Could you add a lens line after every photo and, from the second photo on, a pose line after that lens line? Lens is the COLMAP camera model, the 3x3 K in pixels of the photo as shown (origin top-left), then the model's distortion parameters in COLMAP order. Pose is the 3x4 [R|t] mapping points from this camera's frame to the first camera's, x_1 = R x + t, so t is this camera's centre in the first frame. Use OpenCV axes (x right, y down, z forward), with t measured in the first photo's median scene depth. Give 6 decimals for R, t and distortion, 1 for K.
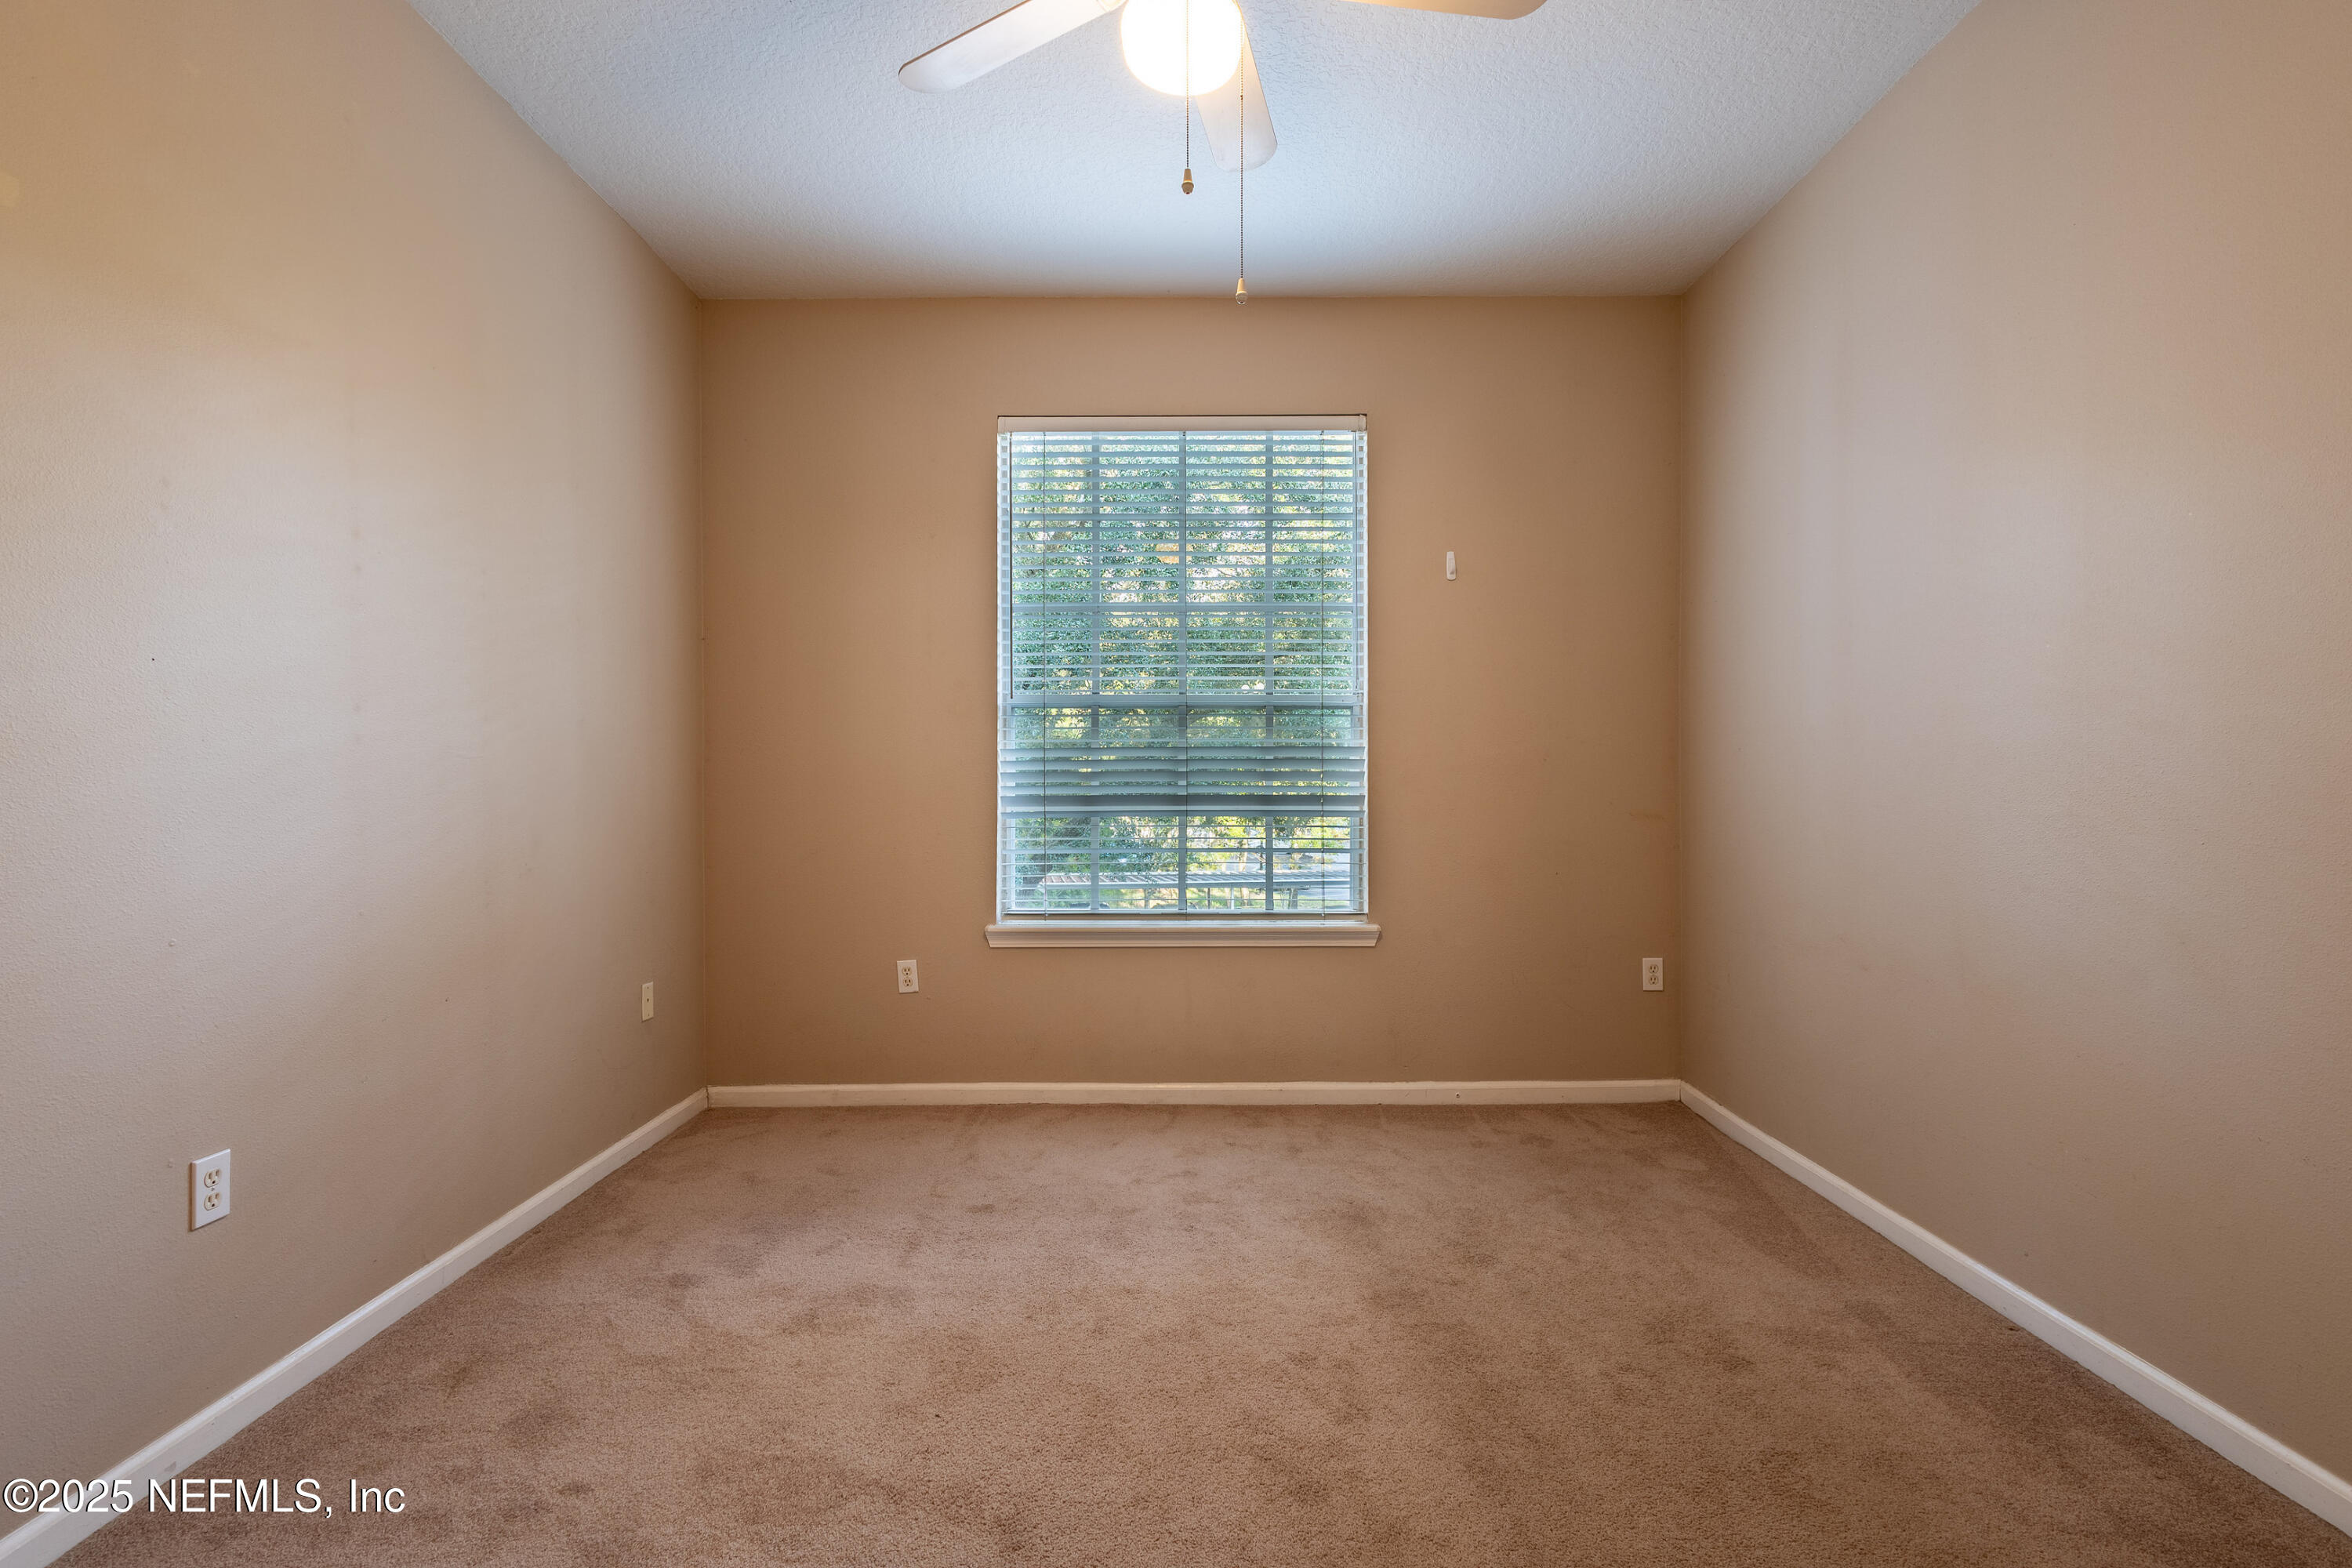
lens RADIAL K [[1085.1, 0, 1167.4], [0, 1085.1, 785.4], [0, 0, 1]] dist [0.002827, 0.000920]
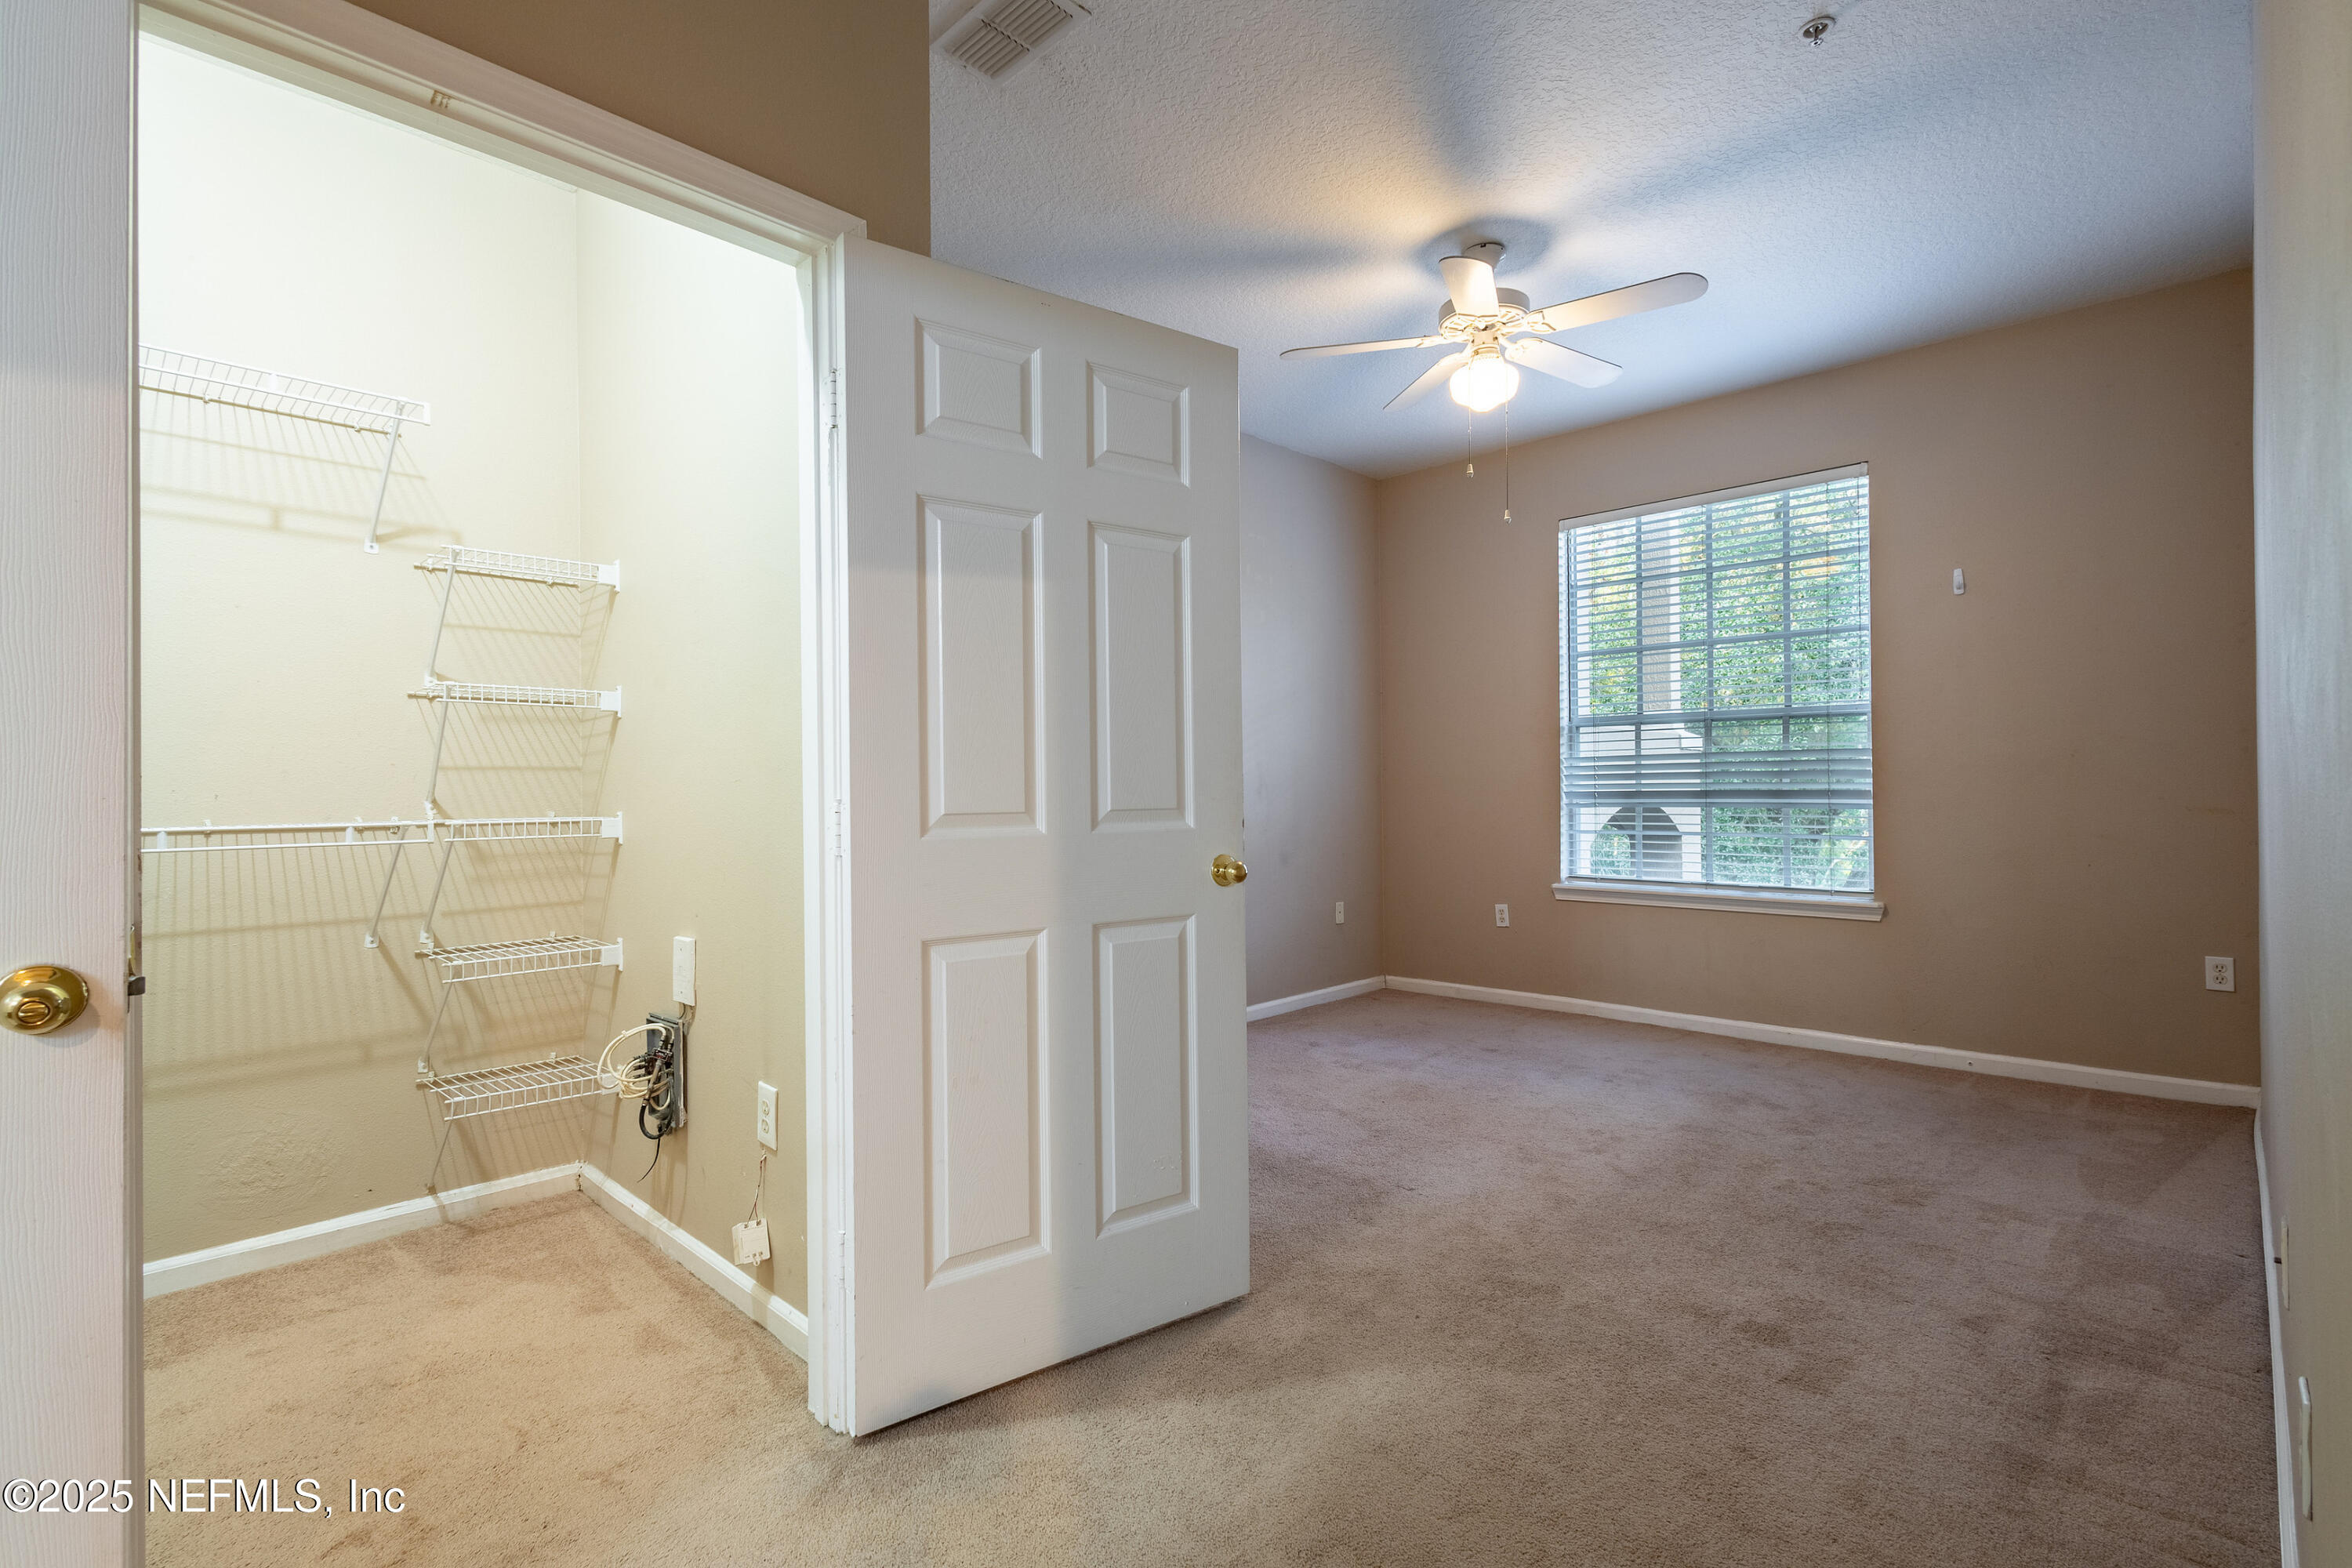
lens RADIAL K [[1085.1, 0, 1175.5], [0, 1085.1, 780.1], [0, 0, 1]] dist [0.002827, 0.000920]
pose [[0.712026, -0.011393, -0.702061, 0.471404], [0.002615, 0.999904, -0.013574, 0.012468], [0.702149, 0.007829, 0.711987, -0.345331]]
